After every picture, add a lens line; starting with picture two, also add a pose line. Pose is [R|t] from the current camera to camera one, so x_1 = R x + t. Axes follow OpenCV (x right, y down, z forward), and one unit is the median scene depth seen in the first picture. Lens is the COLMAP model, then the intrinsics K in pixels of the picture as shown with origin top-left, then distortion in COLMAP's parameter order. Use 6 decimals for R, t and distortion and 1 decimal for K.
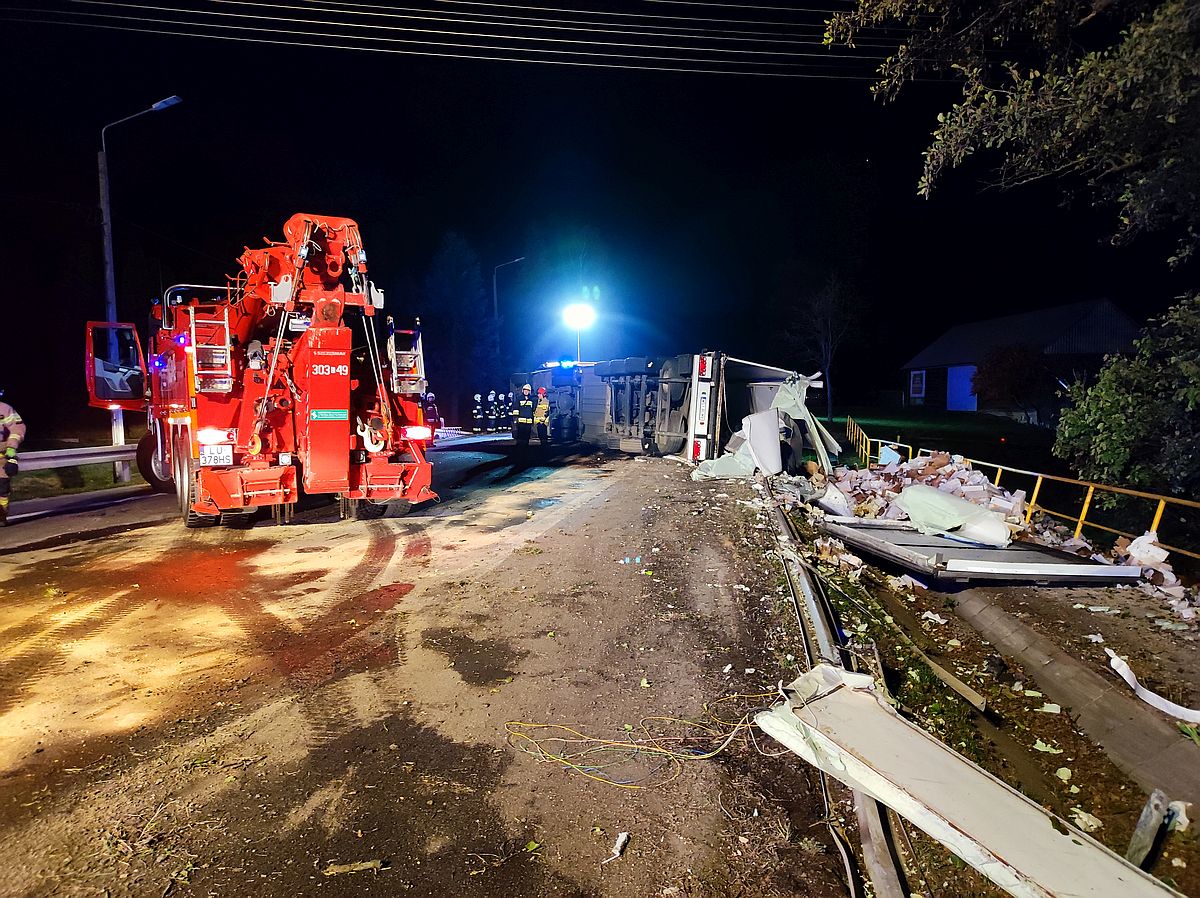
lens RADIAL K [[884.5, 0, 592.9], [0, 884.5, 450.9], [0, 0, 1]] dist [0.046514, -0.033093]
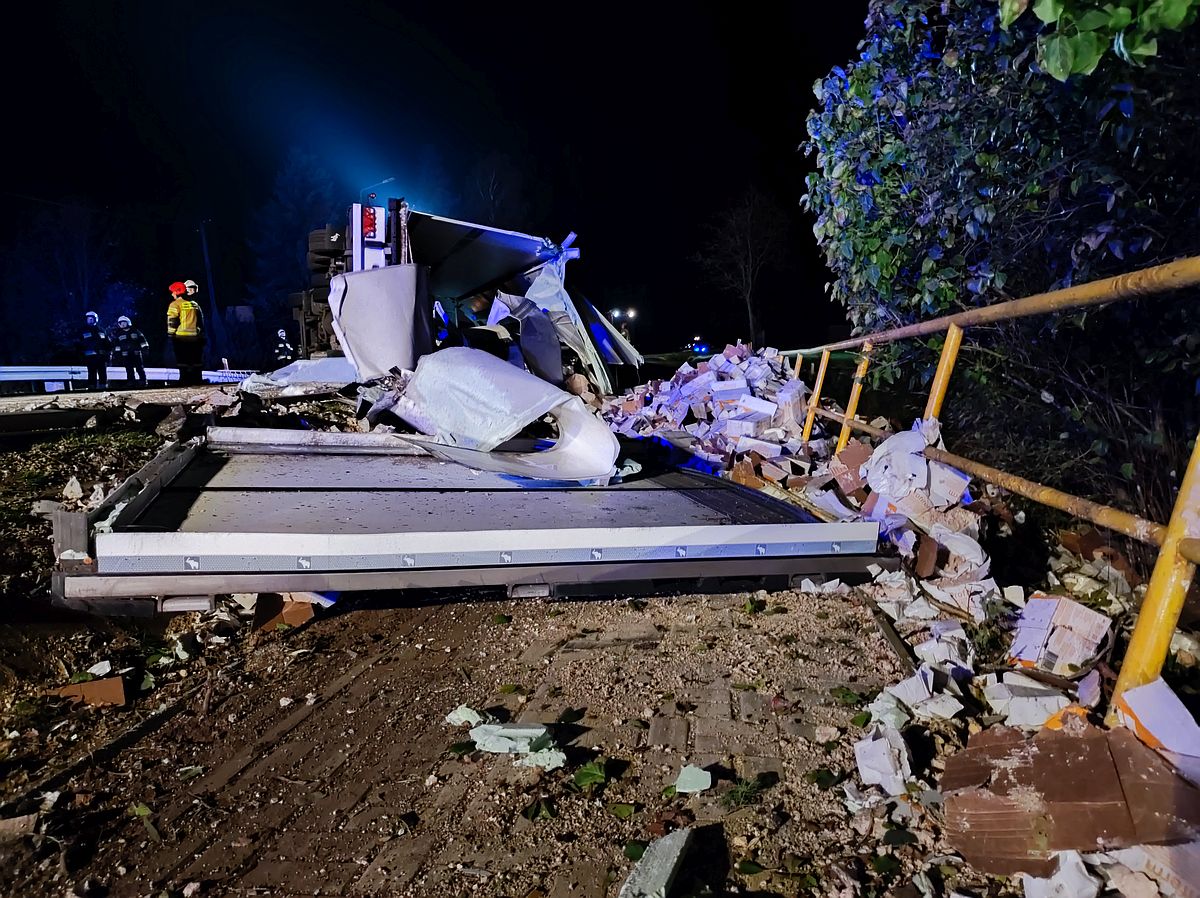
lens RADIAL K [[884.5, 0, 600.5], [0, 884.5, 458.2], [0, 0, 1]] dist [0.046514, -0.033093]
pose [[0.998941, -0.042071, 0.018639, 0.267593], [0.041073, 0.997854, 0.050993, 0.044955], [-0.020744, -0.050173, 0.998525, 0.359319]]
